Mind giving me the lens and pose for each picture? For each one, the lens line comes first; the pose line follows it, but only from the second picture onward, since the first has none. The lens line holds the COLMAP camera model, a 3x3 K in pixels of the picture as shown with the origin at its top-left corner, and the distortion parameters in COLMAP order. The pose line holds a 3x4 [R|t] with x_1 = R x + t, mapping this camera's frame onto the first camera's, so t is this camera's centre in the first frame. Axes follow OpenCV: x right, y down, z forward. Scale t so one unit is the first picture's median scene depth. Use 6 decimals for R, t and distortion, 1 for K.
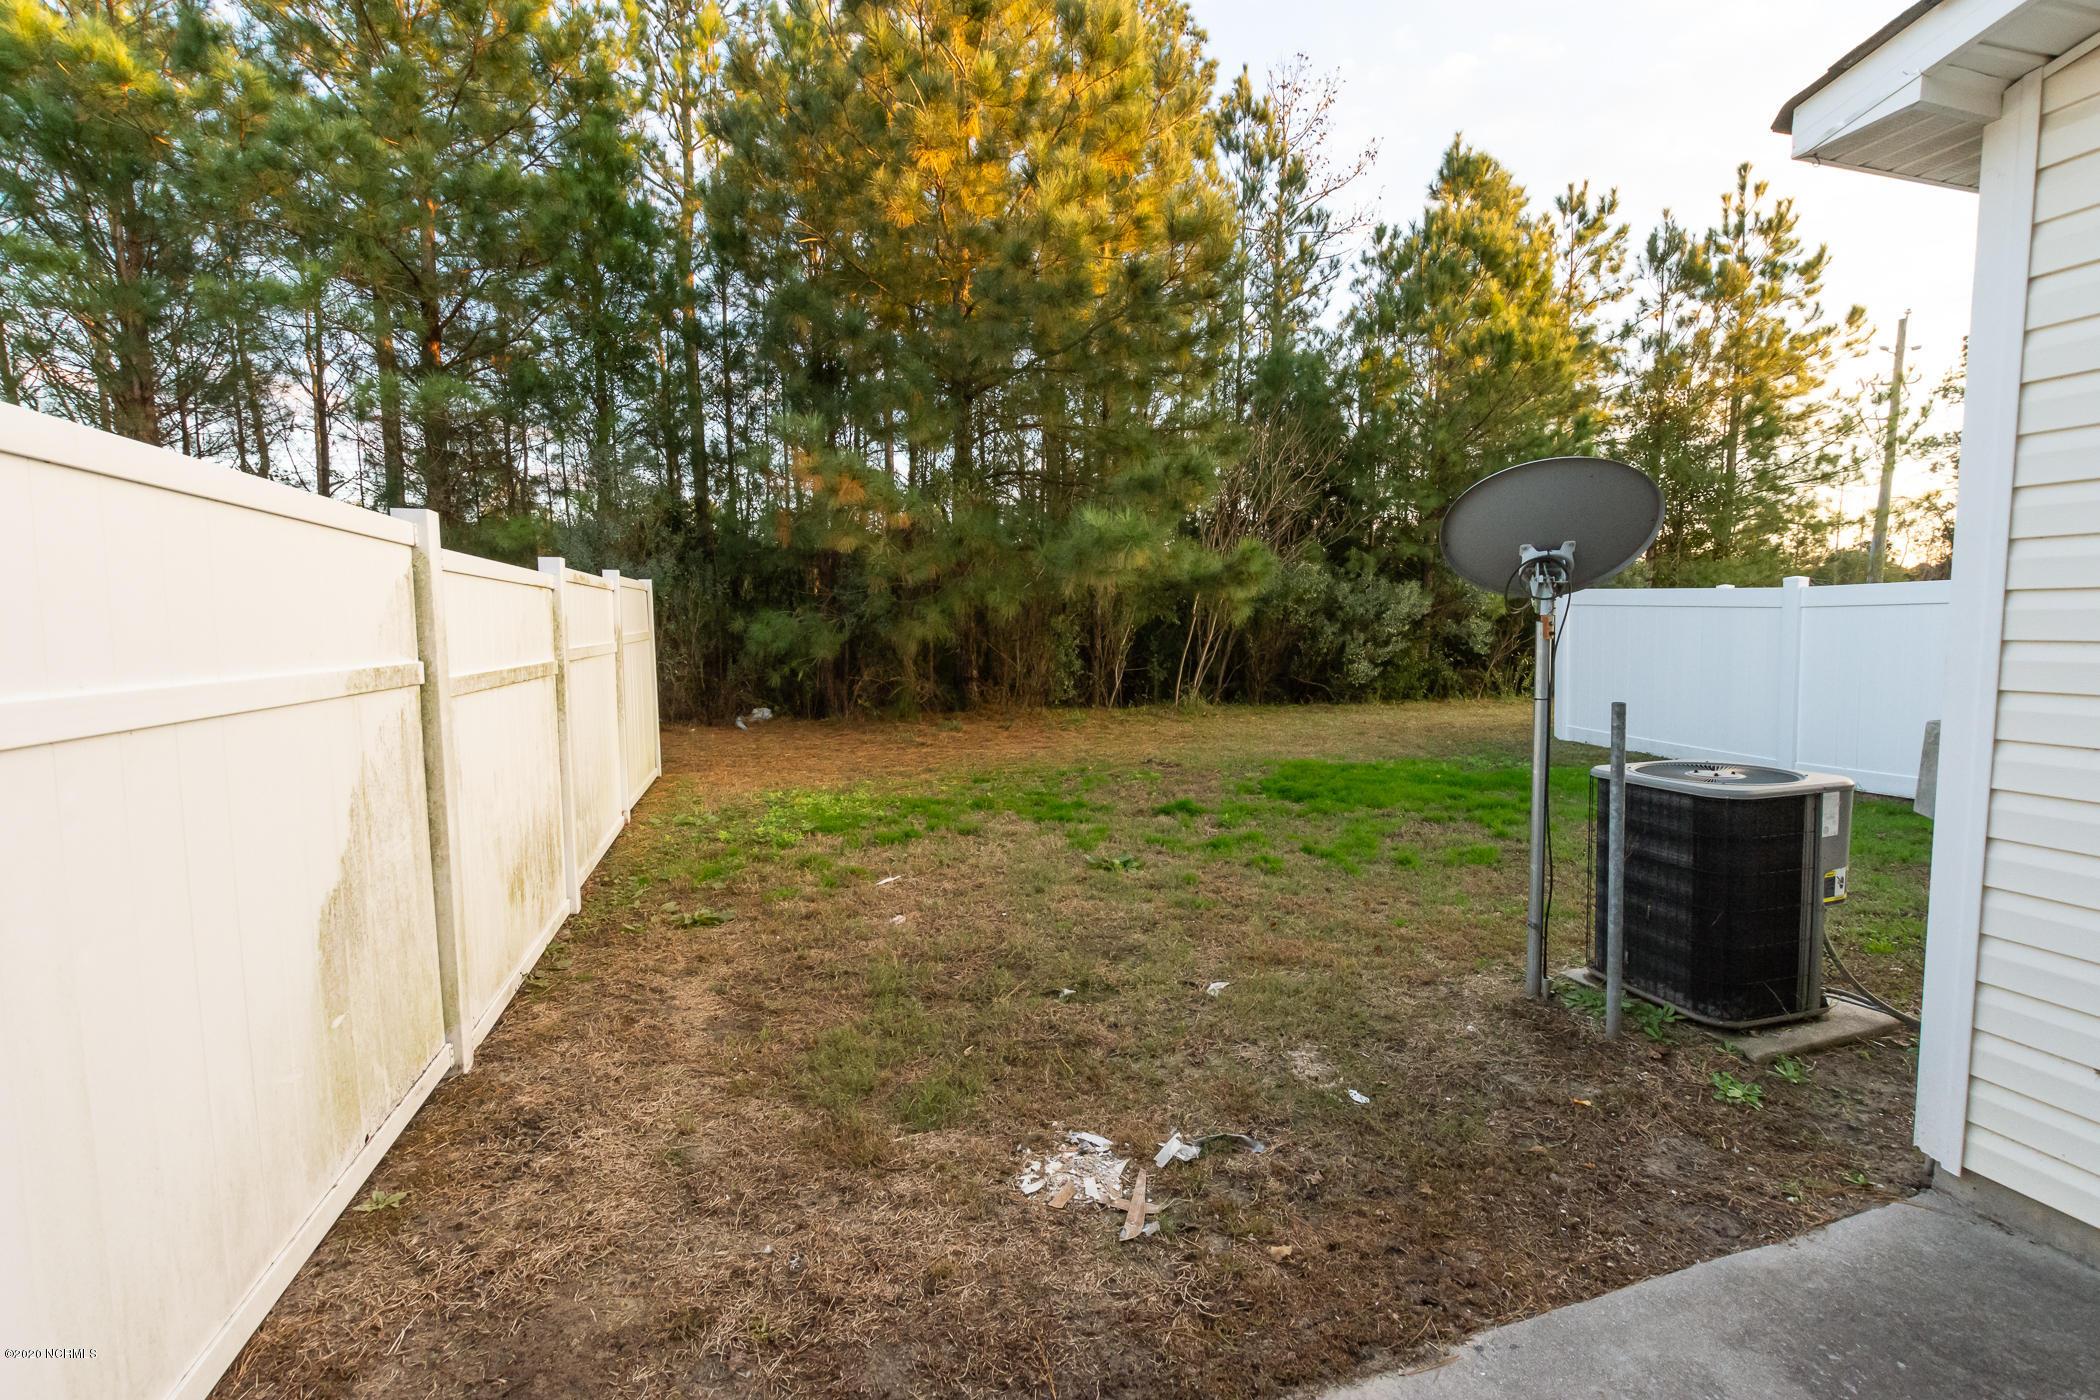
lens RADIAL K [[903.4, 0, 1049.5], [0, 903.4, 696.8], [0, 0, 1]] dist [0.008037, -0.003605]
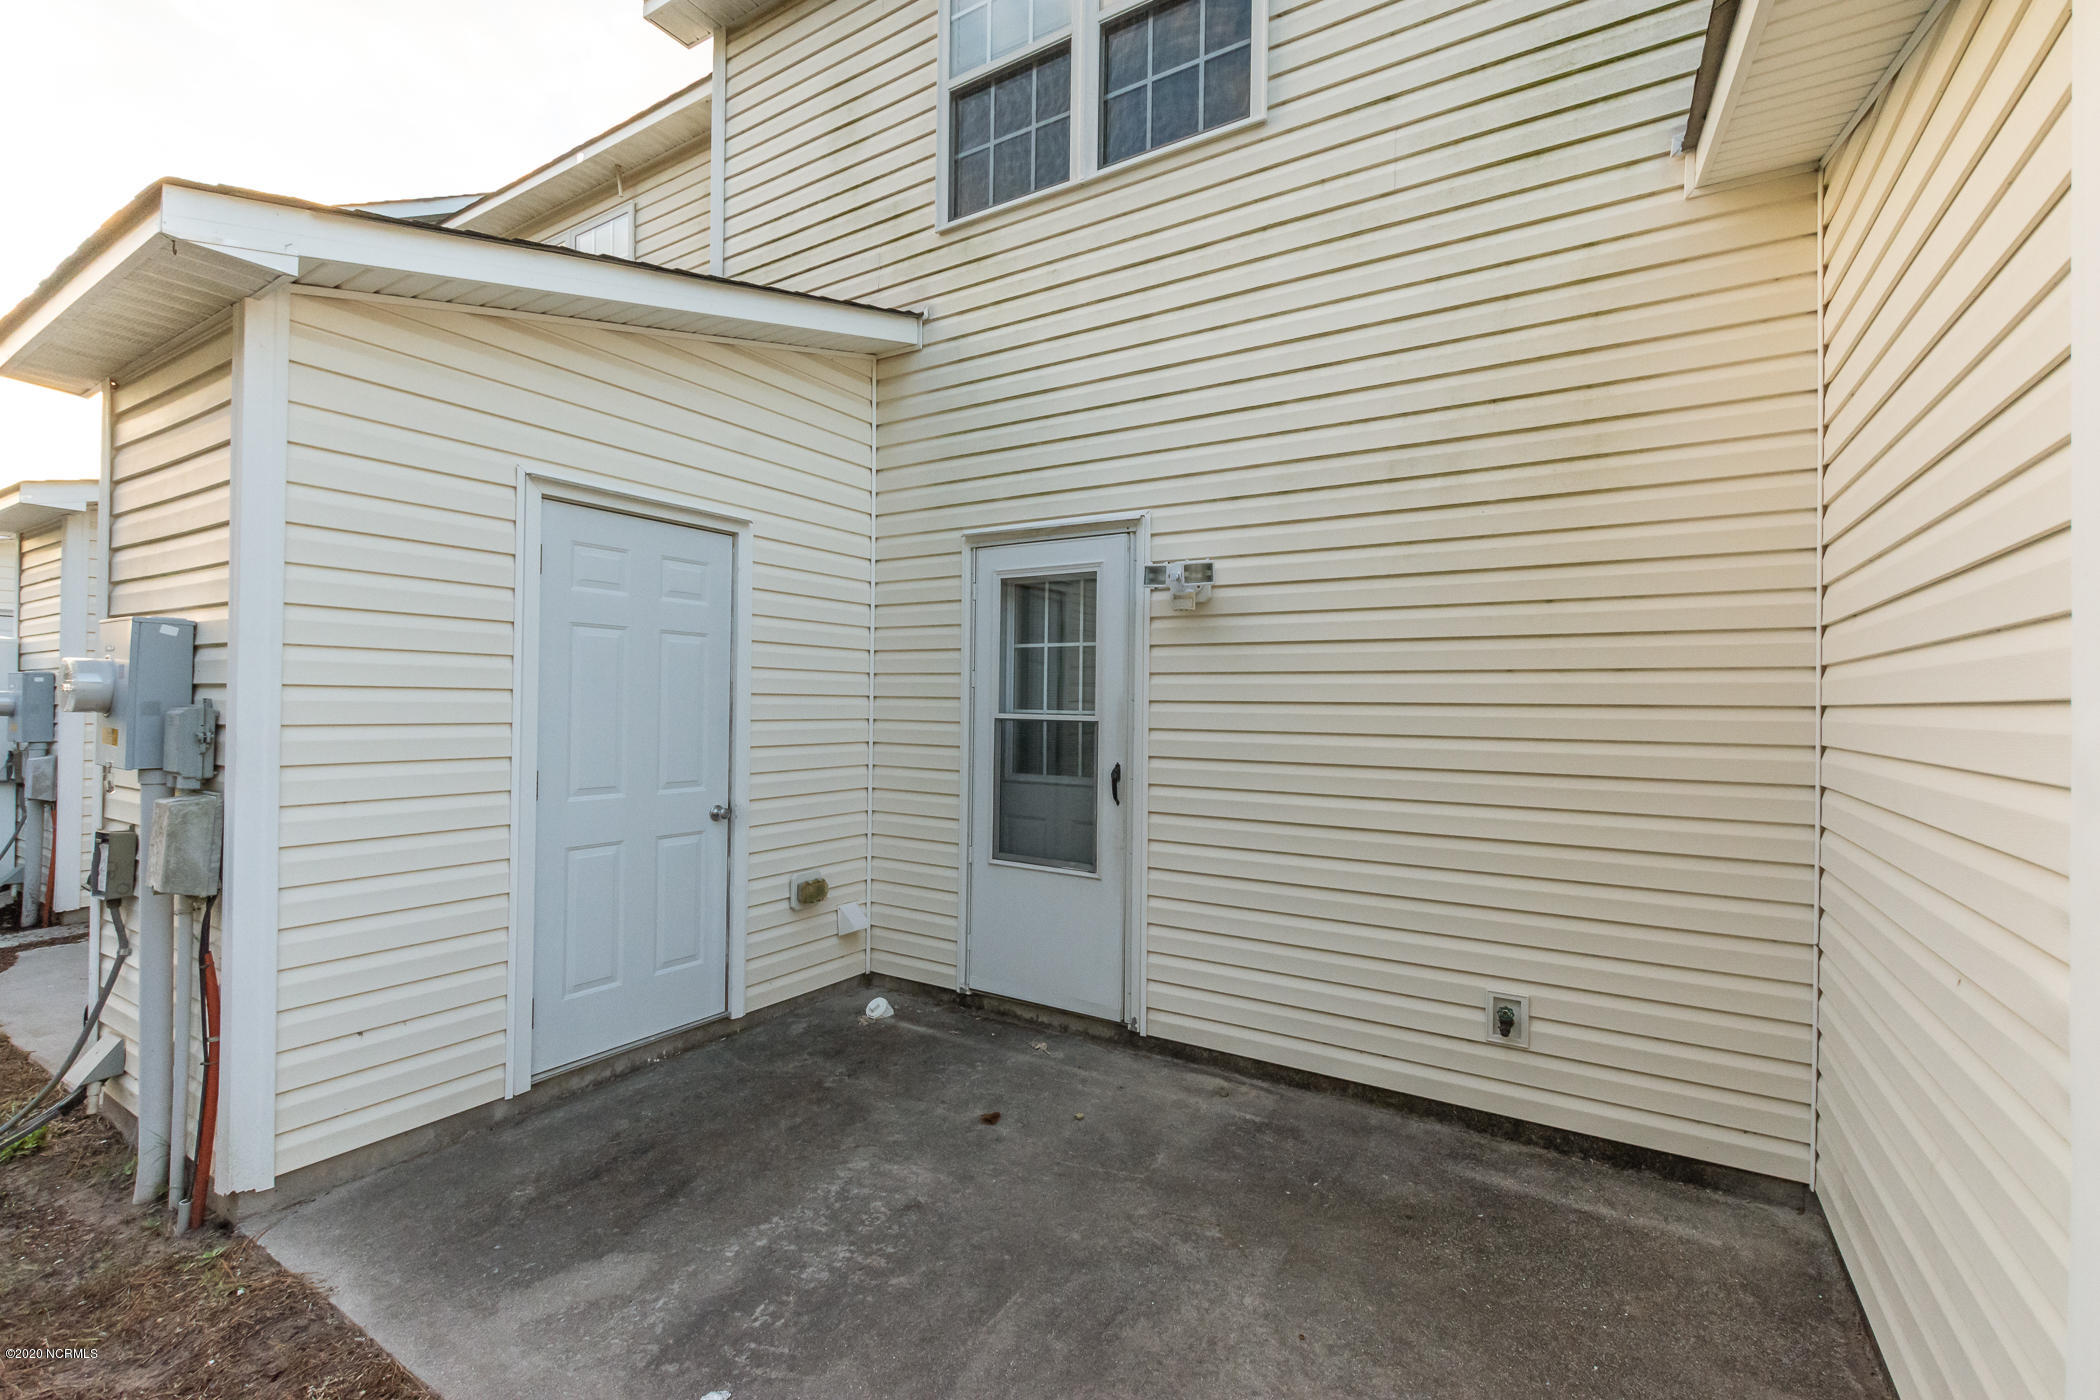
lens RADIAL K [[903.4, 0, 1044.8], [0, 903.4, 694.0], [0, 0, 1]] dist [0.008037, -0.003605]
pose [[-0.645413, 0.014872, 0.763689, -0.274520], [0.062445, 0.997491, 0.033350, -0.039681], [-0.761277, 0.069213, -0.644722, 0.494805]]
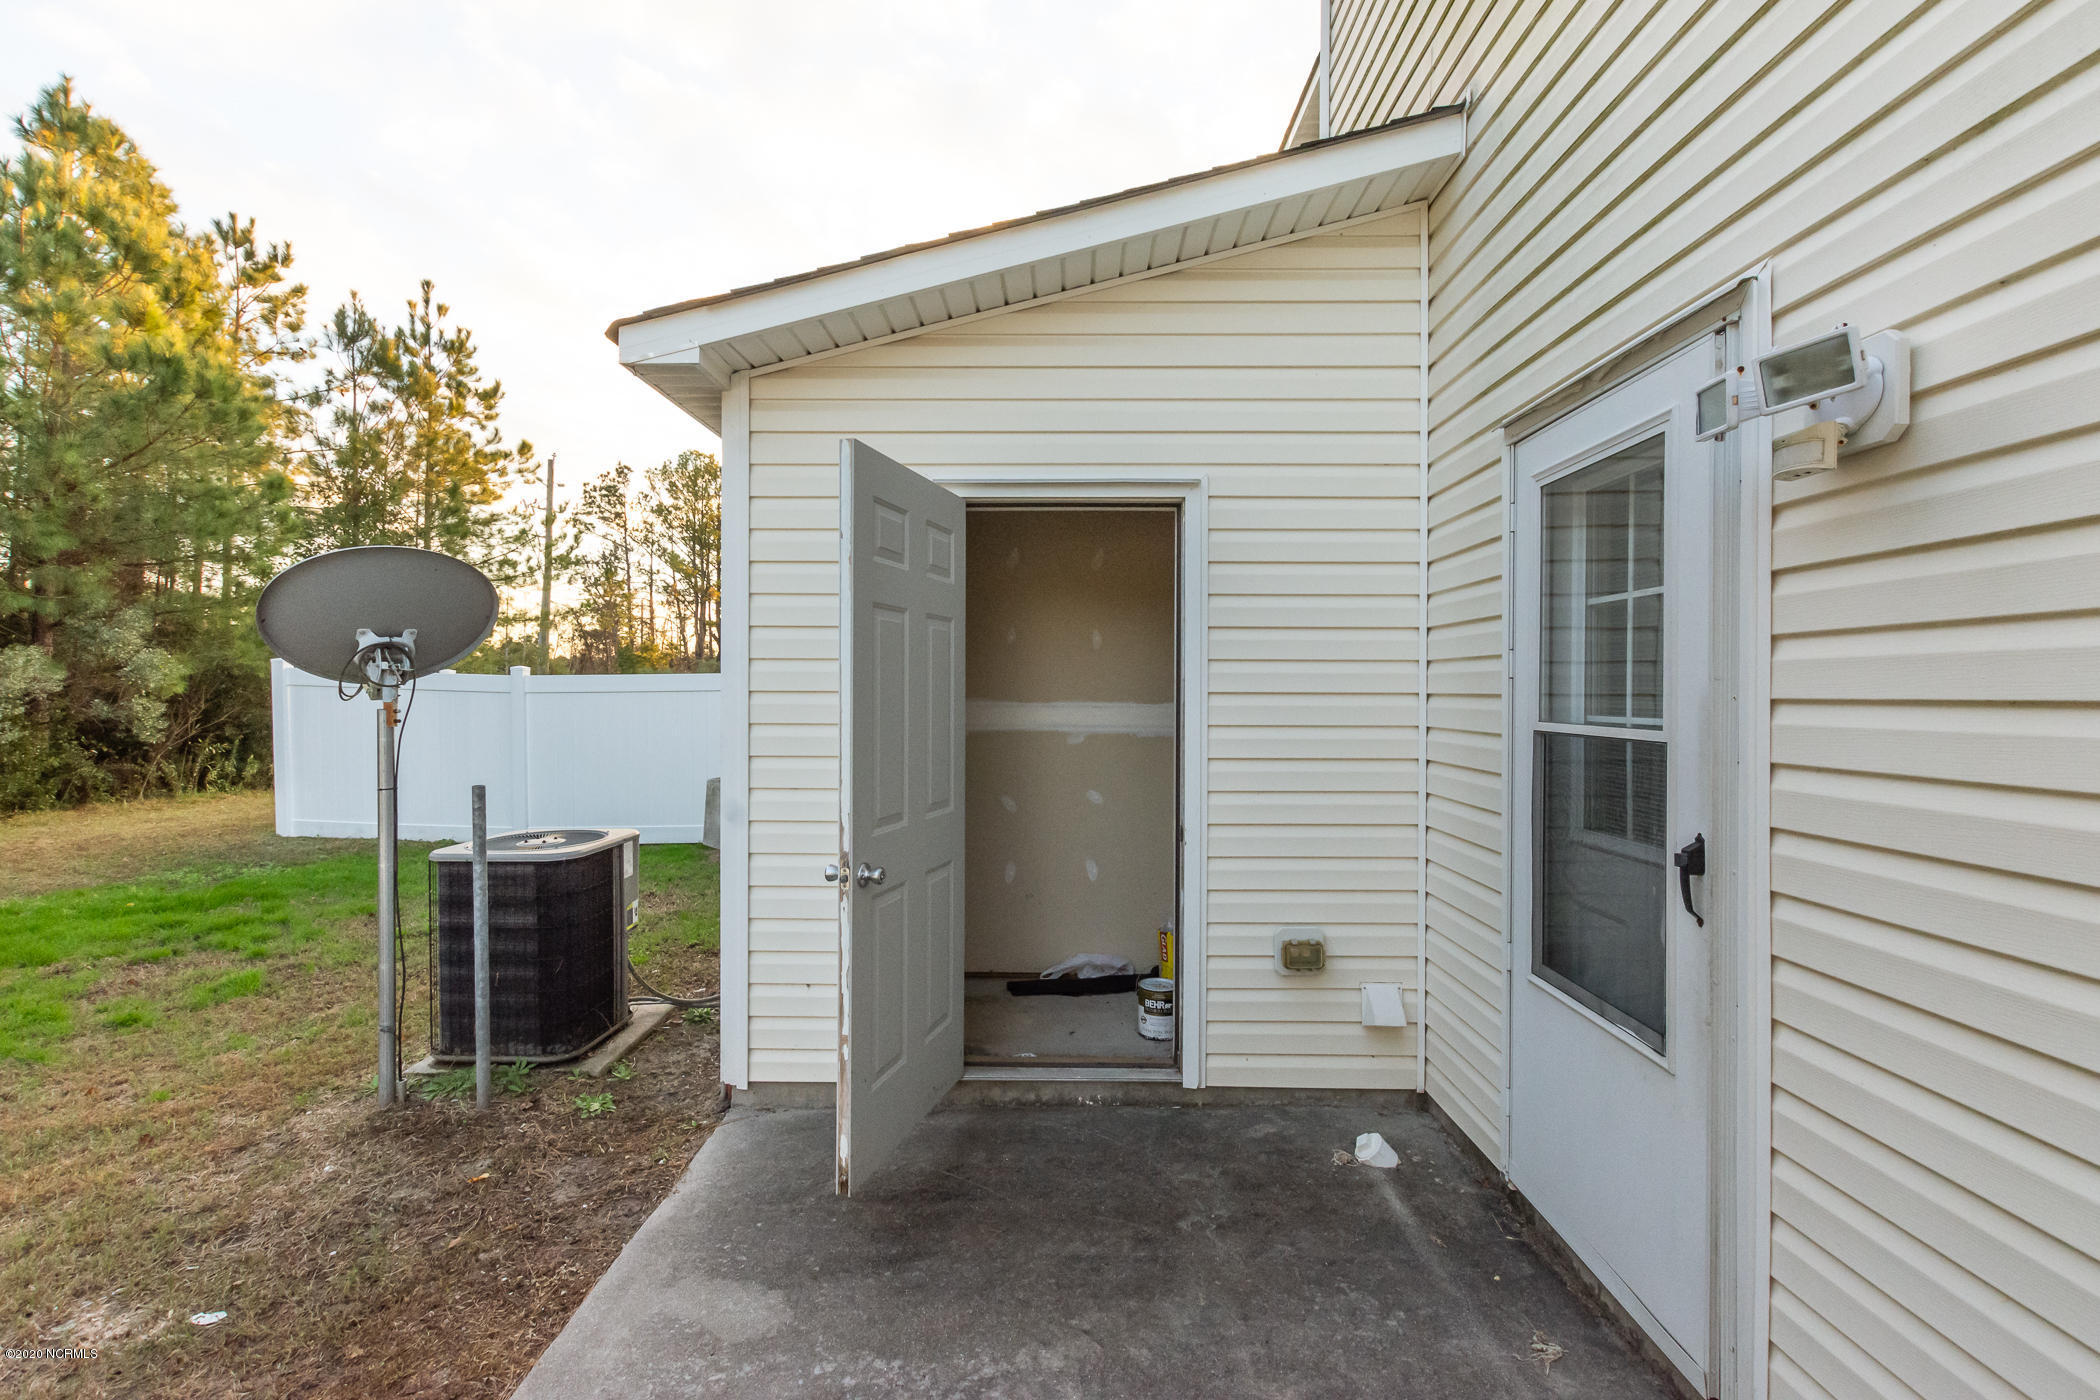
lens RADIAL K [[903.4, 0, 1047.7], [0, 903.4, 694.9], [0, 0, 1]] dist [0.008037, -0.003605]
pose [[0.312486, 0.012614, 0.949839, -0.124812], [0.073205, 0.996618, -0.037319, -0.007834], [-0.947098, 0.081194, 0.310506, 0.018452]]
